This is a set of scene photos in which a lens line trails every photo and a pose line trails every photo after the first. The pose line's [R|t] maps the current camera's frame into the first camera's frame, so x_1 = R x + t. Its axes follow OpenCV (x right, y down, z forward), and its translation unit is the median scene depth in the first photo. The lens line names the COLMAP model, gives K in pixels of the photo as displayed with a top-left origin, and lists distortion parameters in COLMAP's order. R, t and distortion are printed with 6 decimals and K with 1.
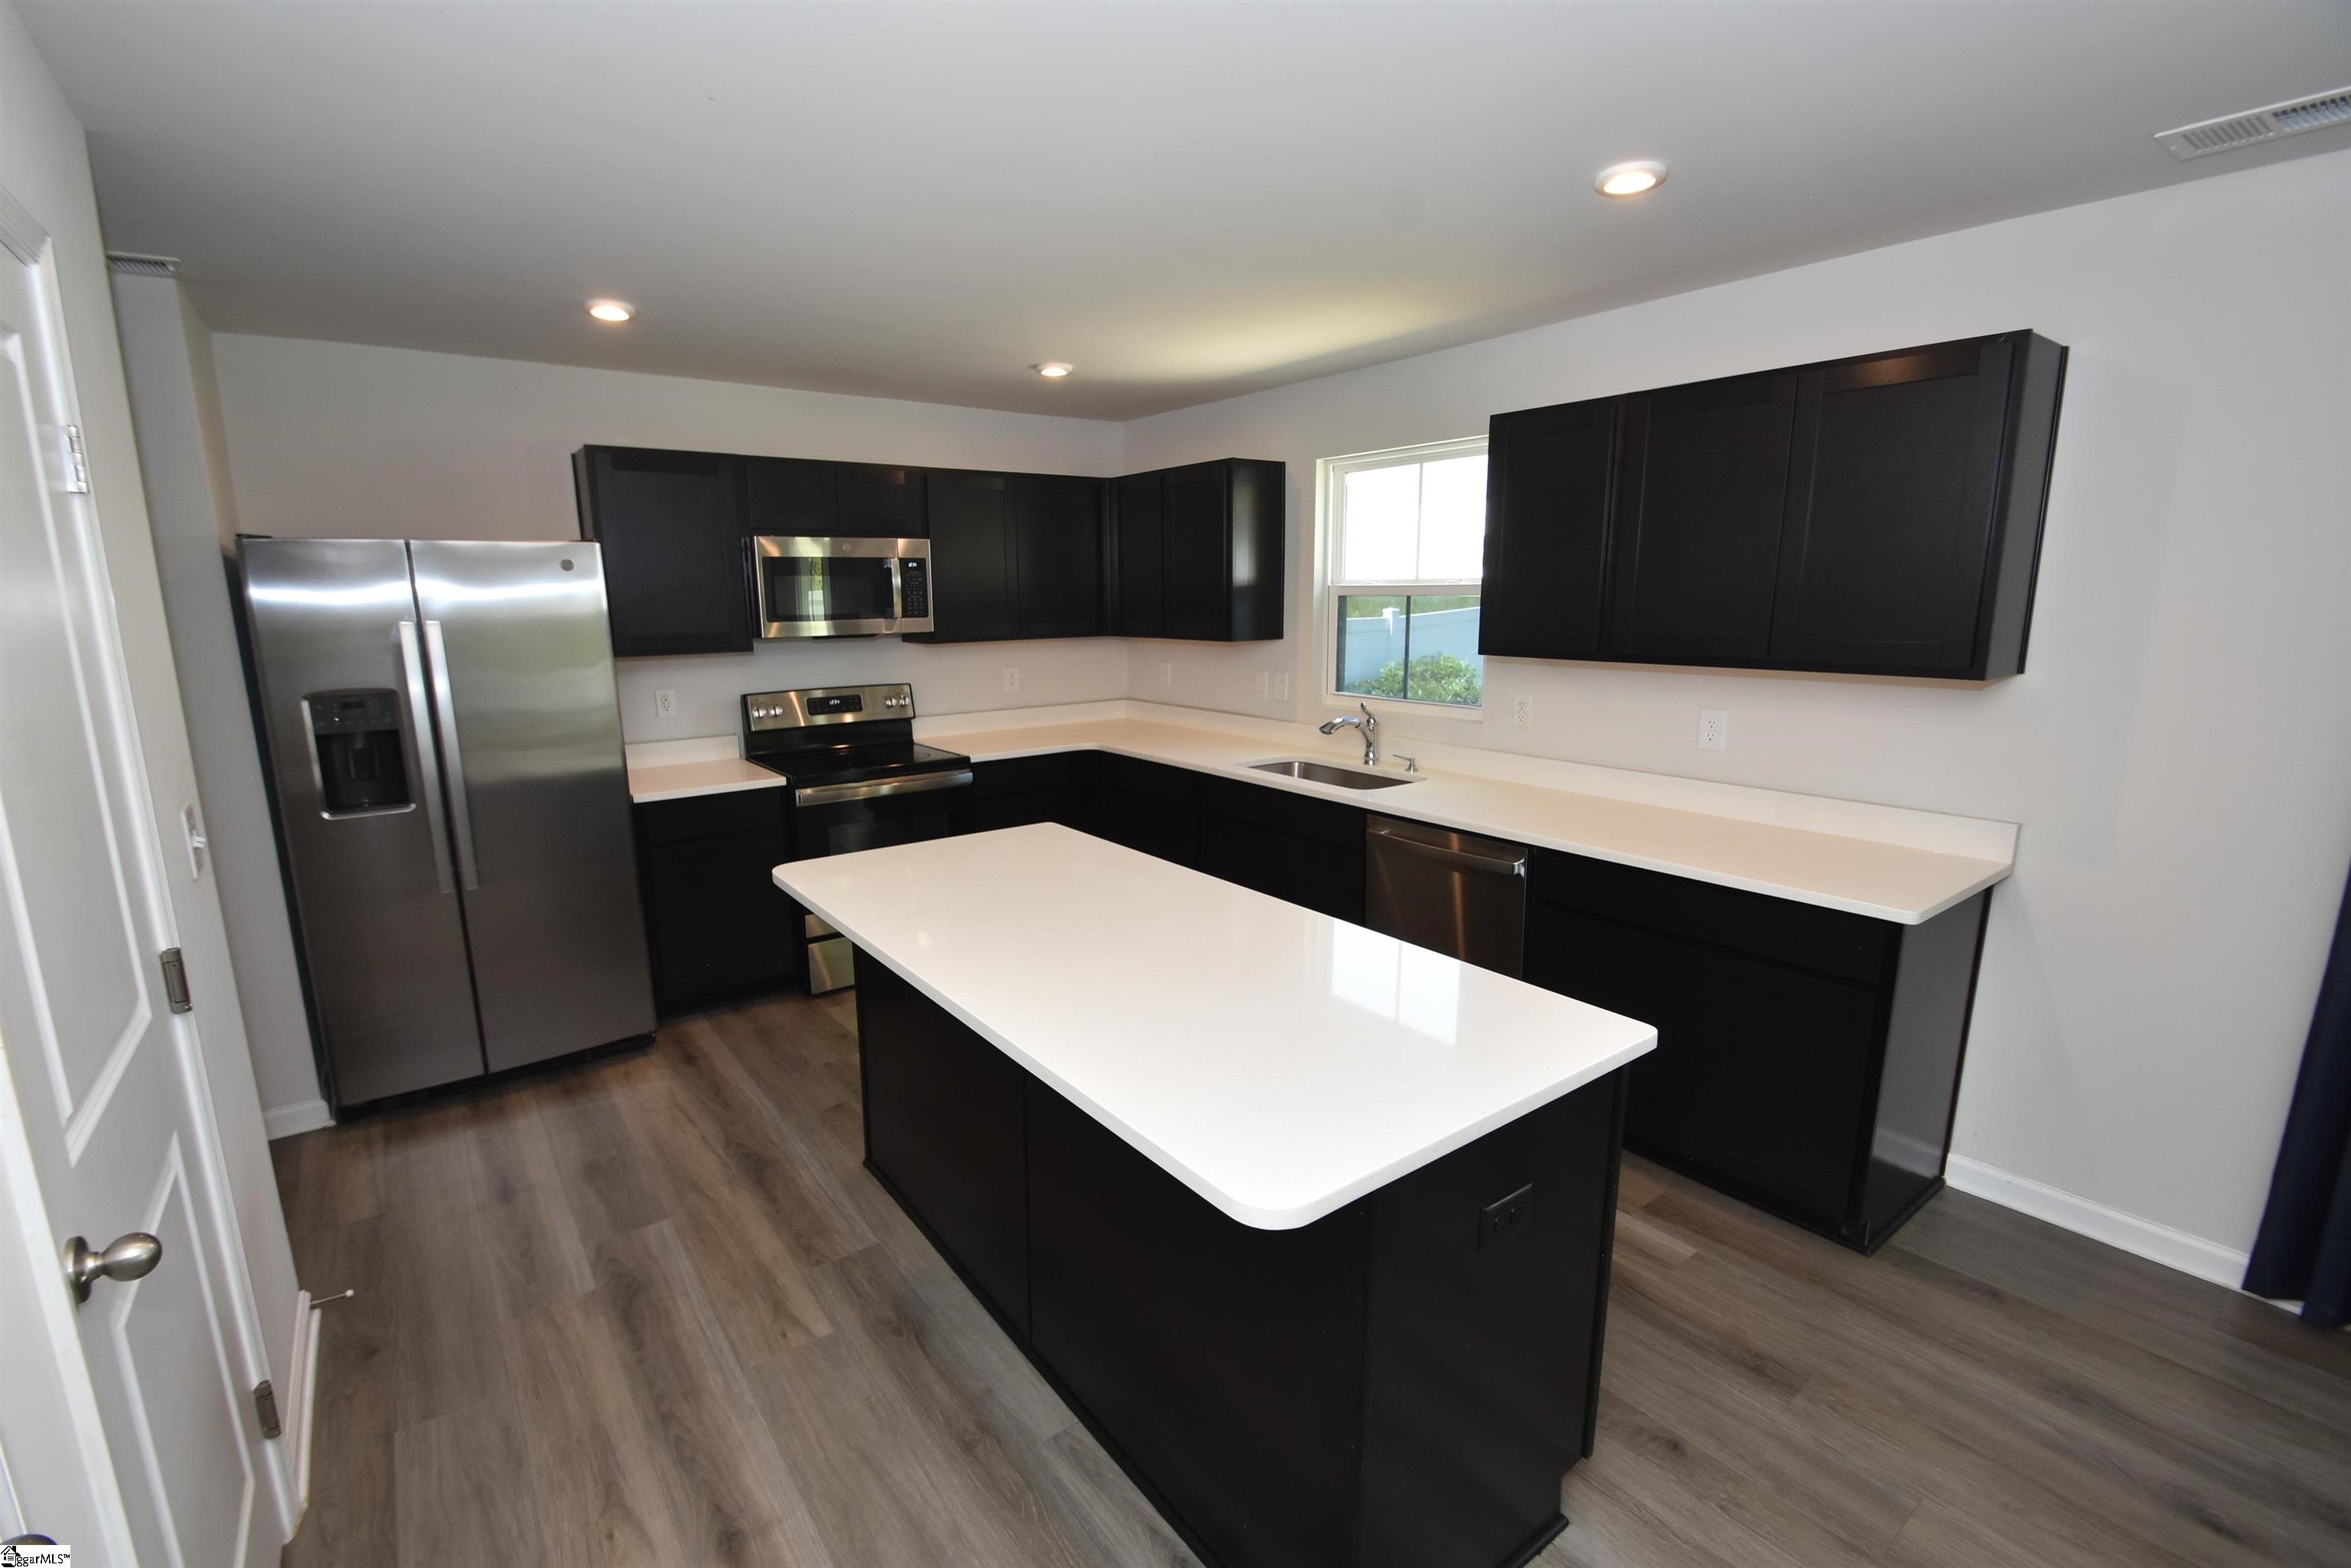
lens RADIAL K [[1014.6, 0, 1176.9], [0, 1014.6, 790.5], [0, 0, 1]] dist [-0.002143, -0.002617]
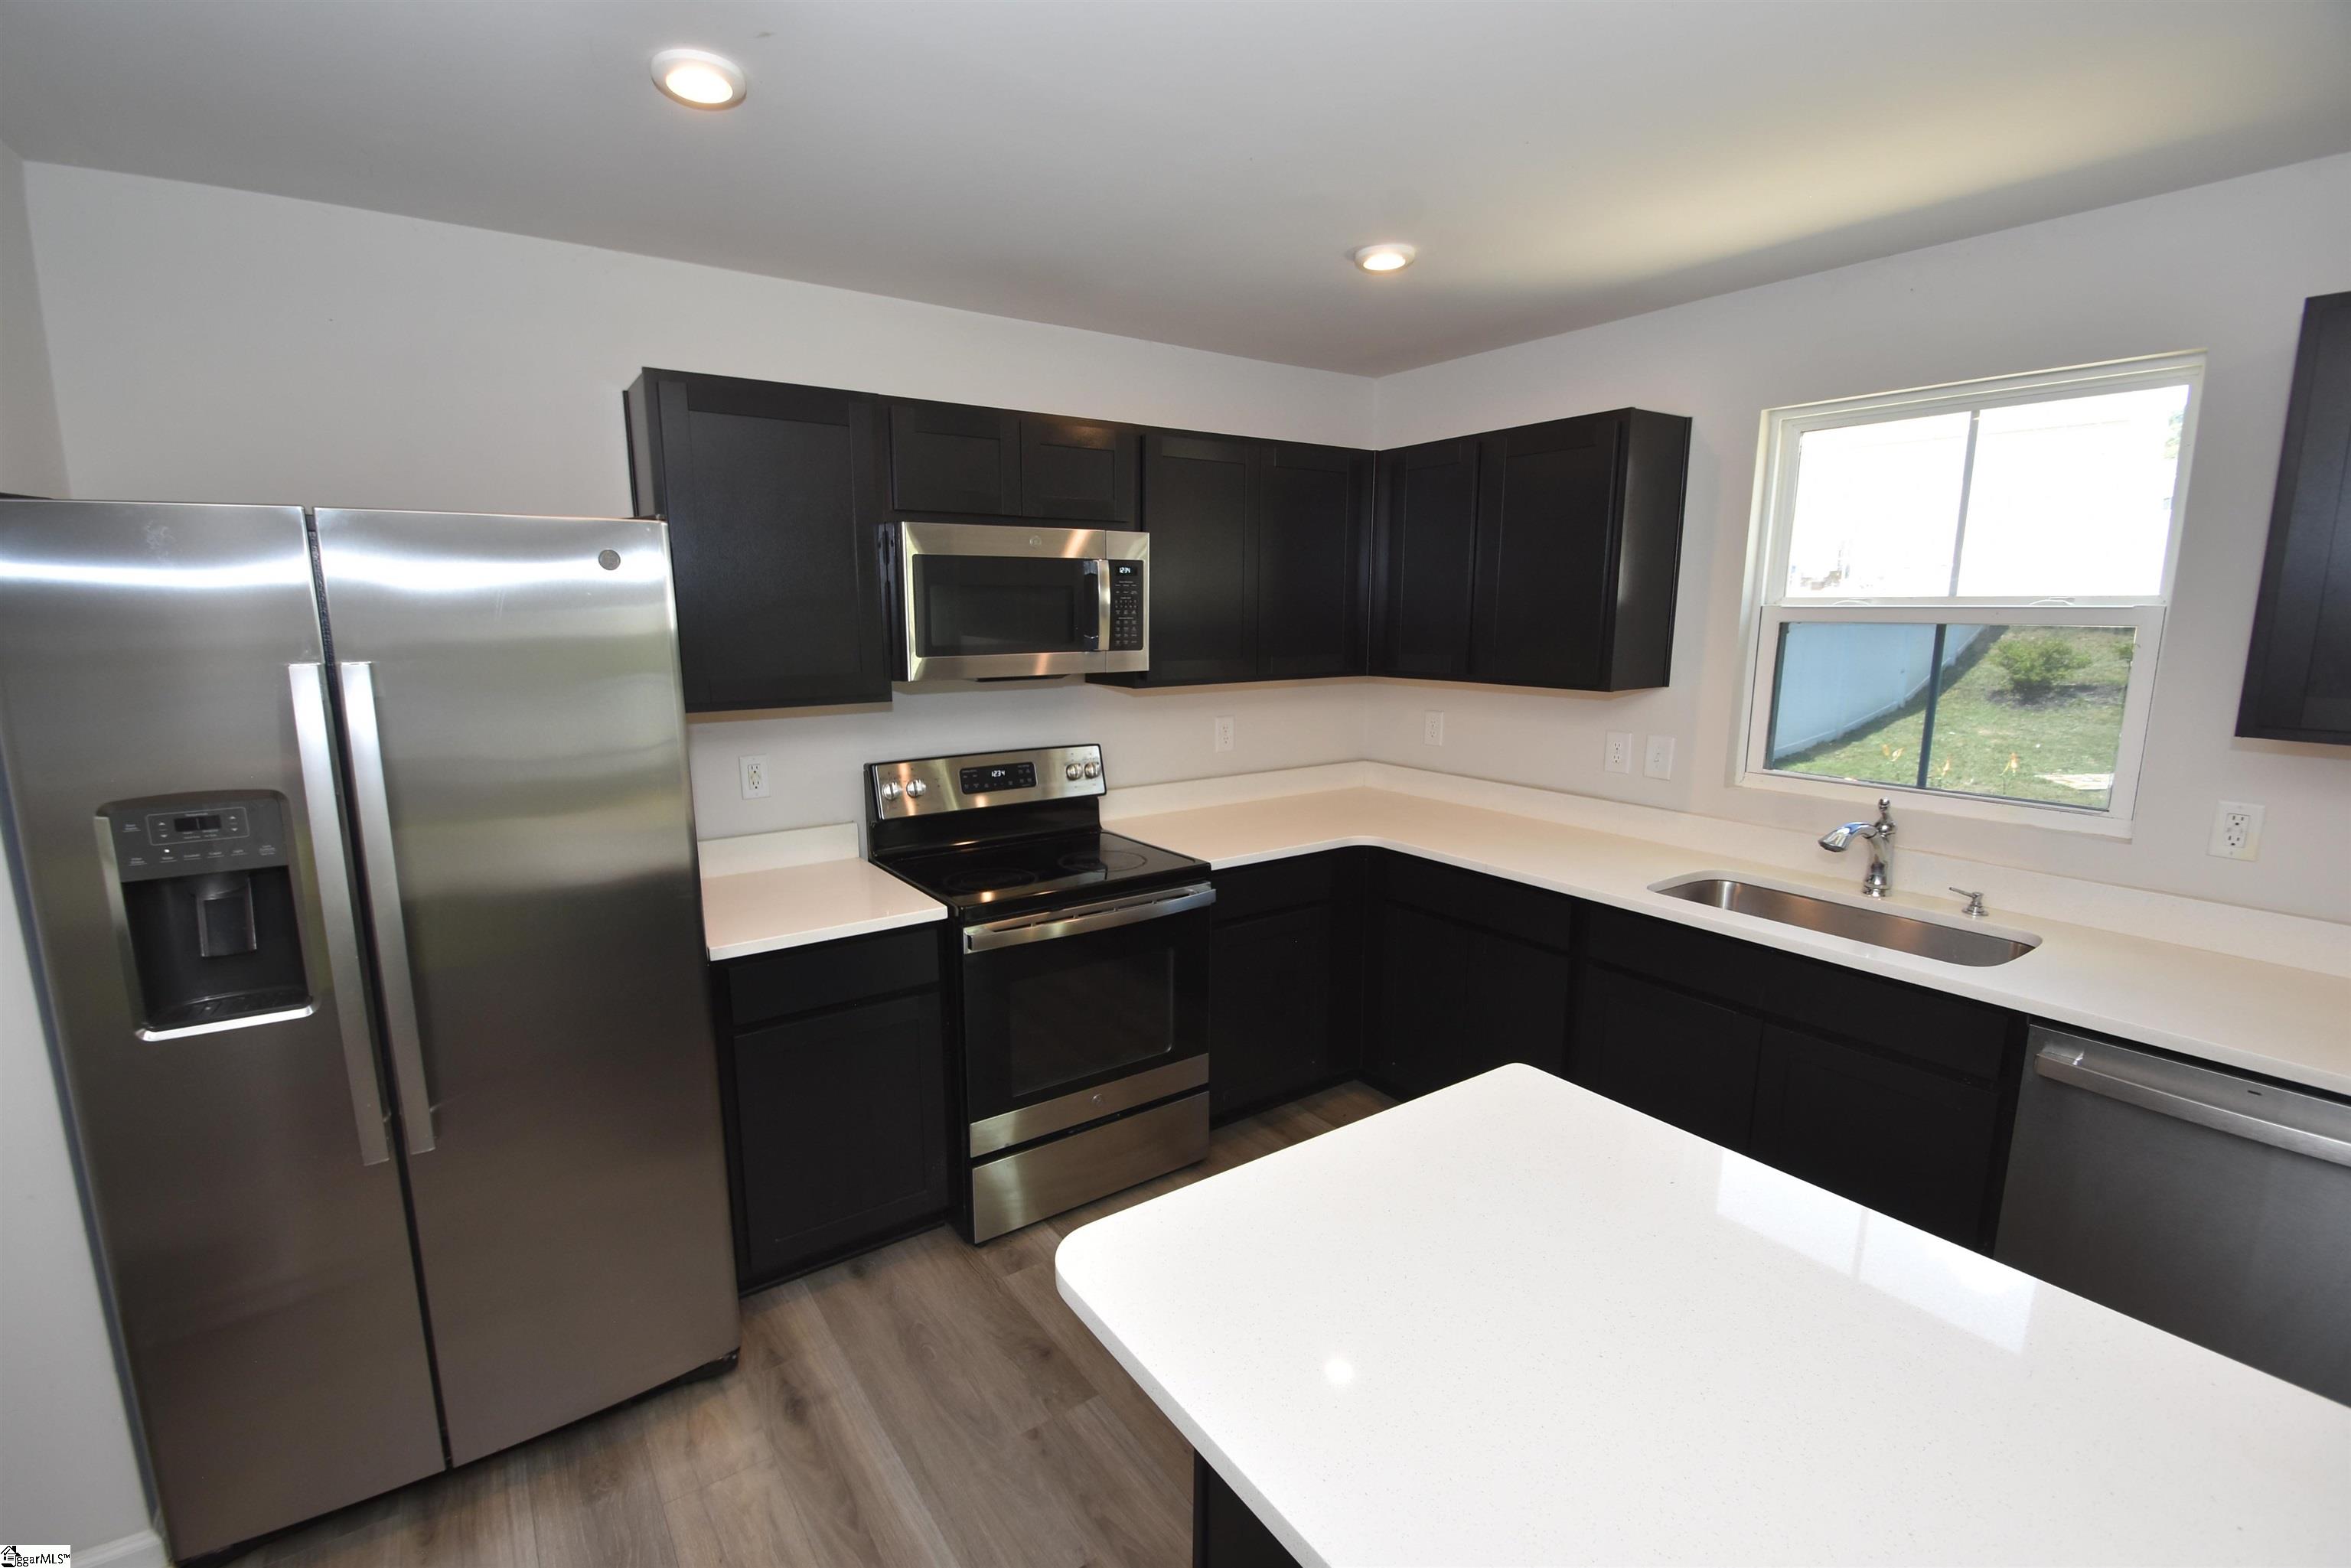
lens RADIAL K [[1014.6, 0, 1175.1], [0, 1014.6, 792.5], [0, 0, 1]] dist [-0.002143, -0.002617]
pose [[0.999078, 0.014439, -0.040422, -0.211445], [-0.015049, 0.999777, -0.014828, -0.072736], [0.040199, 0.015422, 0.999073, 0.364105]]
